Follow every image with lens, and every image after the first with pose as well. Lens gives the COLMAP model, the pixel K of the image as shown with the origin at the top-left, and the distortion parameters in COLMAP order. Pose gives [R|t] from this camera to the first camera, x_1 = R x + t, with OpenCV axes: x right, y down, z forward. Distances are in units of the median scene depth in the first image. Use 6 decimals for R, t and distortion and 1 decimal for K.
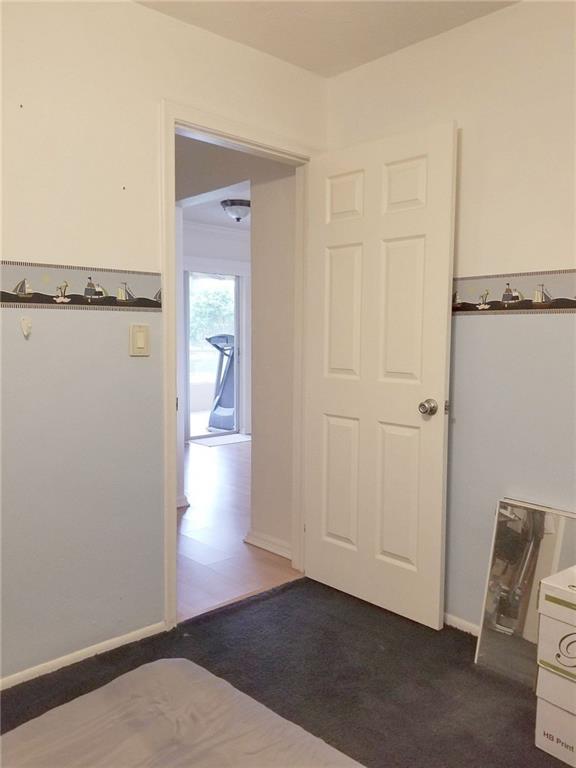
lens RADIAL K [[605.2, 0, 288.1], [0, 605.2, 383.7], [0, 0, 1]] dist [0.034295, -0.078363]
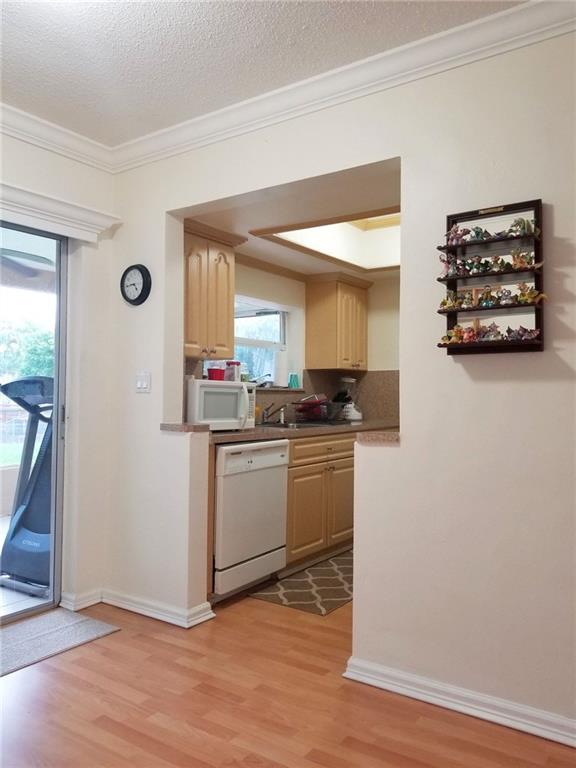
lens RADIAL K [[605.2, 0, 307.5], [0, 605.2, 379.0], [0, 0, 1]] dist [0.034295, -0.078363]
pose [[0.966800, 0.002507, 0.255522, -0.020605], [0.023269, 0.994934, -0.097802, -0.026853], [-0.254473, 0.100501, 0.961844, 0.465831]]
